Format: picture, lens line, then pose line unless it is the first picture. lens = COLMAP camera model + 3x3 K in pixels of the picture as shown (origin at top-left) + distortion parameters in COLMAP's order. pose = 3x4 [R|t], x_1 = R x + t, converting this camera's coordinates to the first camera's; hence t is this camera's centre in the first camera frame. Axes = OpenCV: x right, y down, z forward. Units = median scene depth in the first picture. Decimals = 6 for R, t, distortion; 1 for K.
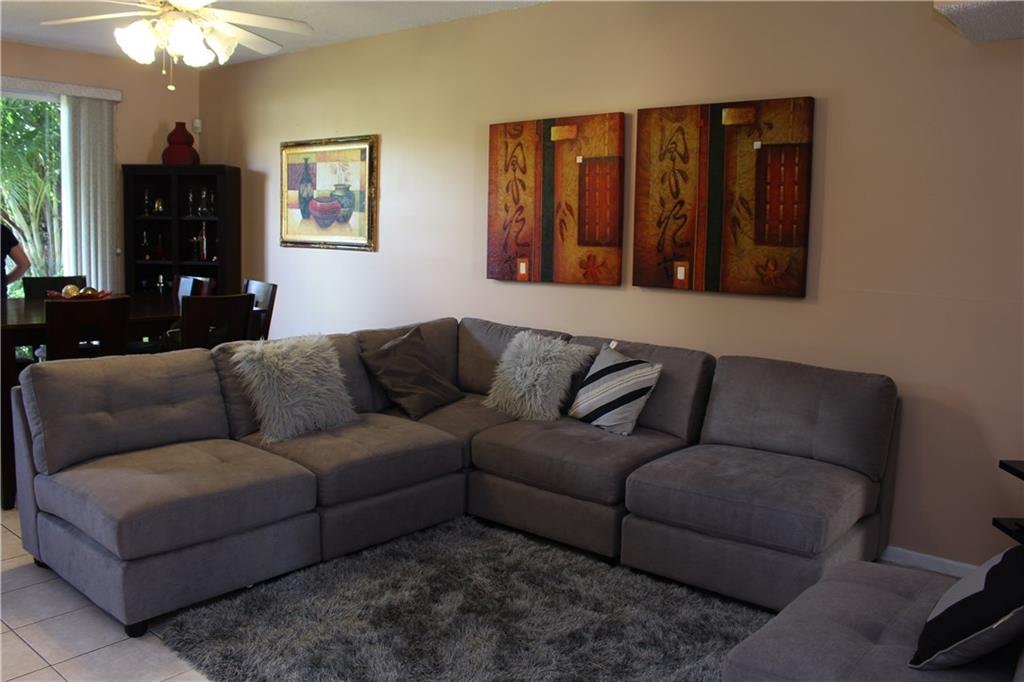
lens RADIAL K [[845.4, 0, 504.1], [0, 845.4, 339.0], [0, 0, 1]] dist [-0.154497, 0.124339]
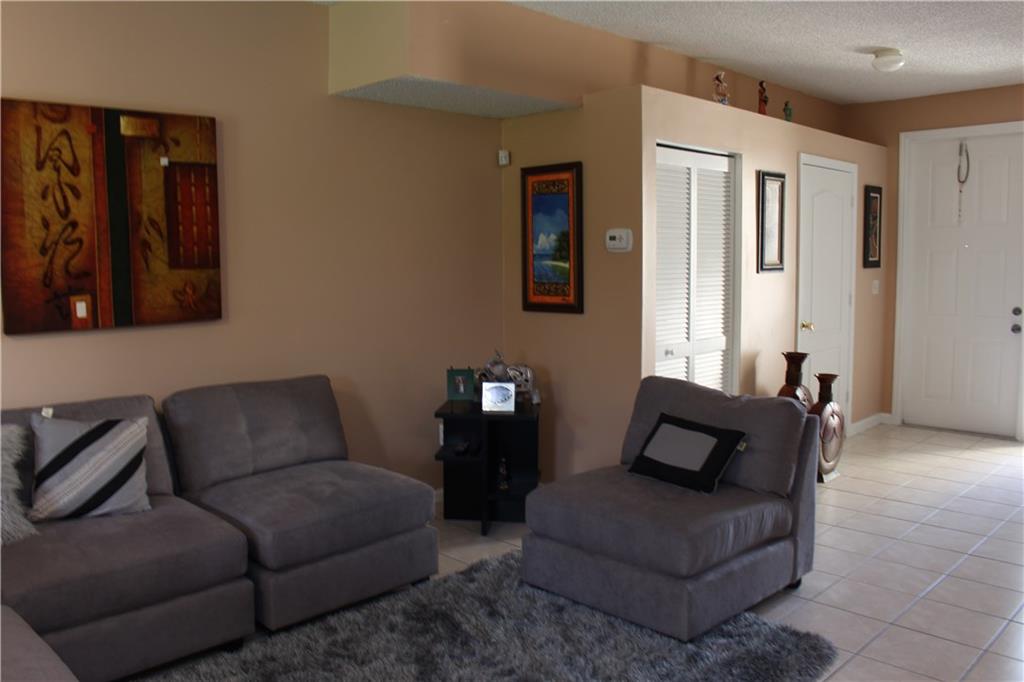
lens RADIAL K [[845.4, 0, 502.1], [0, 845.4, 334.0], [0, 0, 1]] dist [-0.154497, 0.124339]
pose [[0.082507, -0.117228, 0.989672, -0.562919], [0.144416, 0.983982, 0.104514, -0.081685], [-0.986071, 0.134301, 0.098115, 0.534927]]
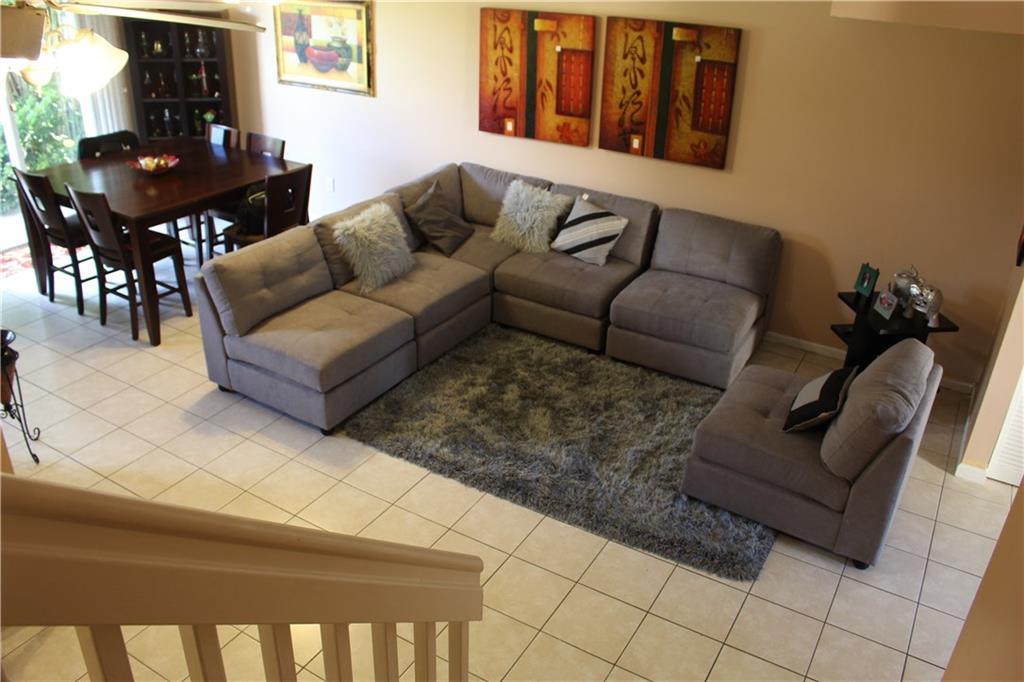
lens RADIAL K [[845.4, 0, 503.2], [0, 845.4, 336.4], [0, 0, 1]] dist [-0.154497, 0.124339]
pose [[0.987244, -0.068648, 0.143655, -0.232019], [0.016487, 0.941501, 0.336606, -0.253514], [-0.158359, -0.329944, 0.930623, -0.364483]]
